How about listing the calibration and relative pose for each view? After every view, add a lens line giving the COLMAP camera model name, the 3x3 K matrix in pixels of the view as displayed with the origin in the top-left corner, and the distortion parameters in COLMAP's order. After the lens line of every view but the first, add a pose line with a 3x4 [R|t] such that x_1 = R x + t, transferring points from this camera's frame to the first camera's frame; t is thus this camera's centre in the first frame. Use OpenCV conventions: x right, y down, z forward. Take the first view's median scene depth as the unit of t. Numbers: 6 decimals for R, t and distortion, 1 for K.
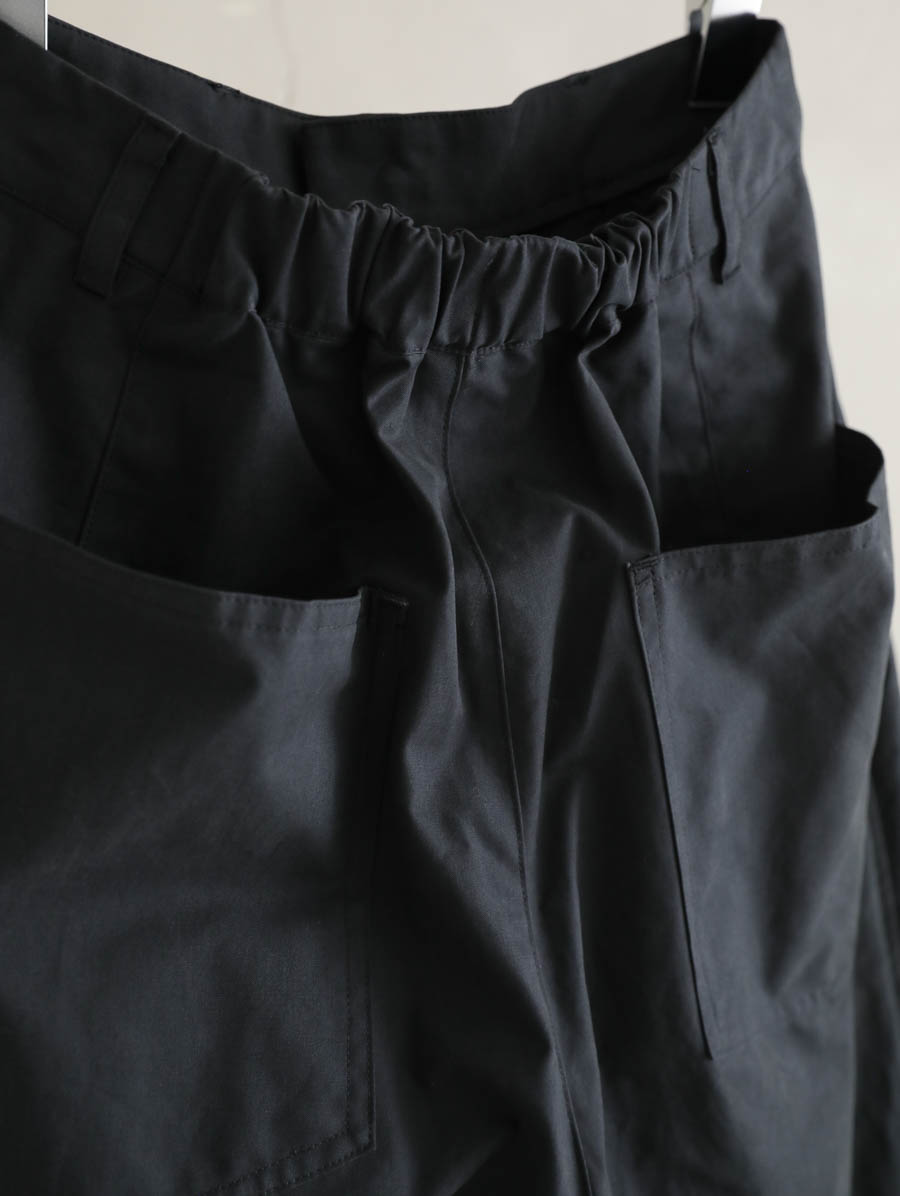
lens RADIAL K [[1728.5, 0, 446.0], [0, 1728.5, 598.6], [0, 0, 1]] dist [0.041549, 0.000000]
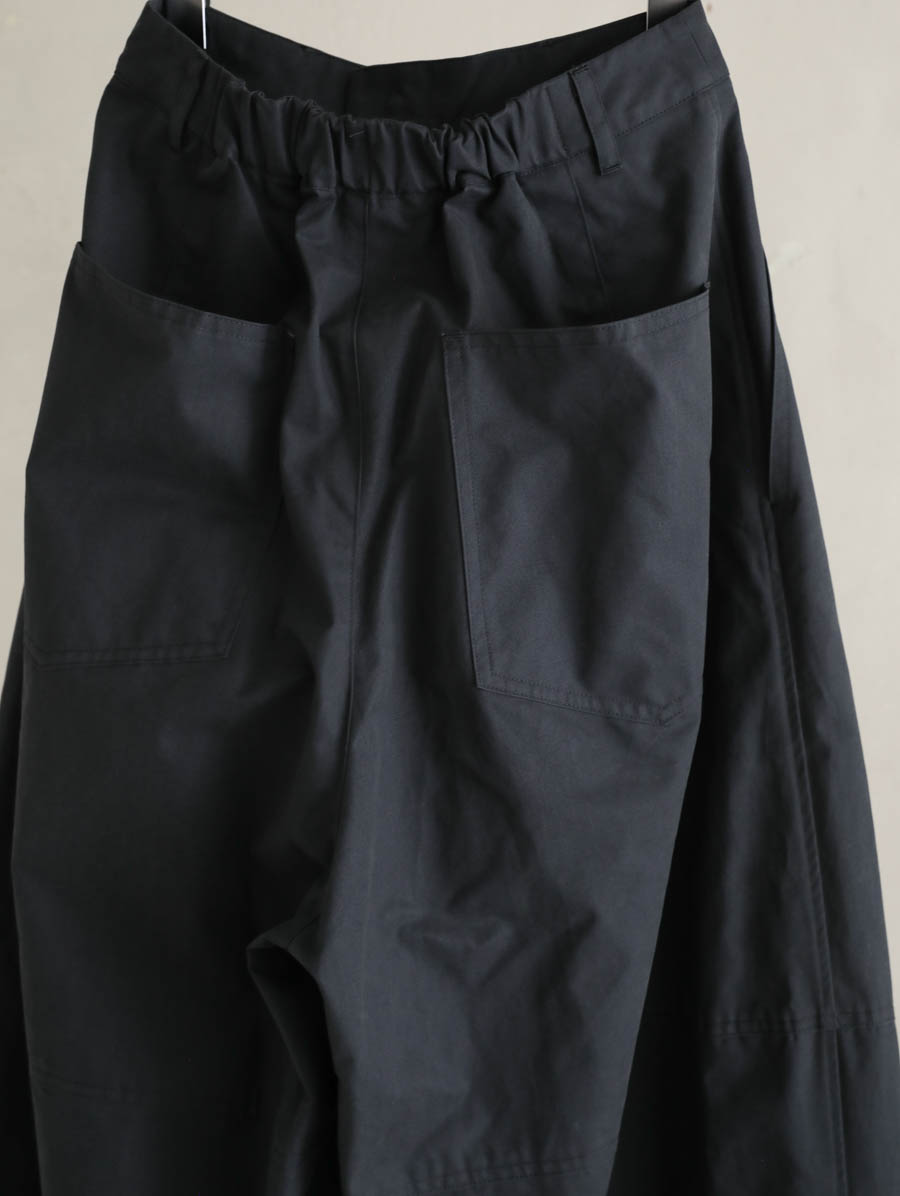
lens RADIAL K [[1728.5, 0, 456.0], [0, 1728.5, 590.7], [0, 0, 1]] dist [0.041549, 0.000000]
pose [[0.796981, 0.137172, -0.588222, 1.073731], [-0.192907, 0.980673, -0.032678, 0.257861], [0.572371, 0.139515, 0.808039, -0.220529]]
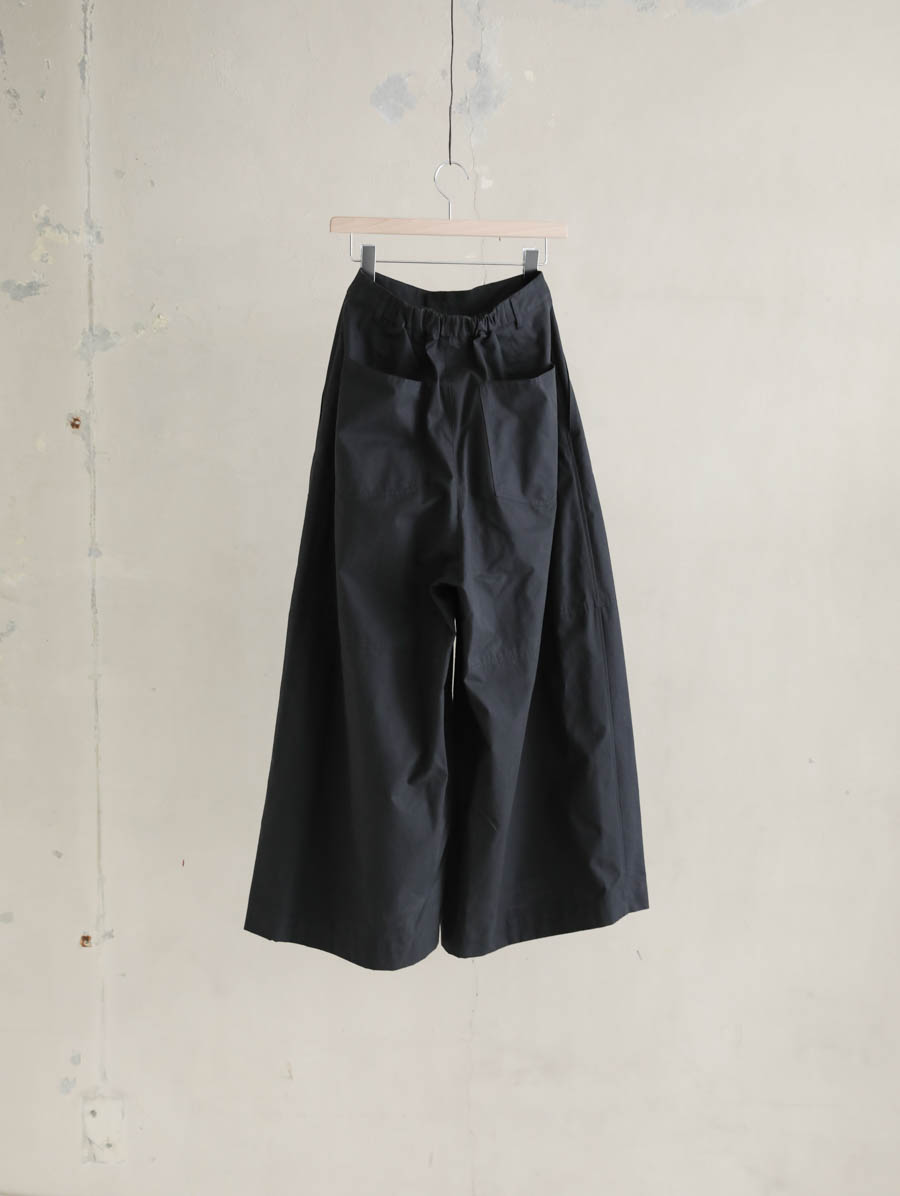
lens RADIAL K [[1728.5, 0, 446.9], [0, 1728.5, 601.8], [0, 0, 1]] dist [0.041549, 0.000000]
pose [[0.952411, 0.071942, -0.296207, 1.518564], [-0.095967, 0.993102, -0.067367, 0.936536], [0.289317, 0.092587, 0.952745, -3.637588]]
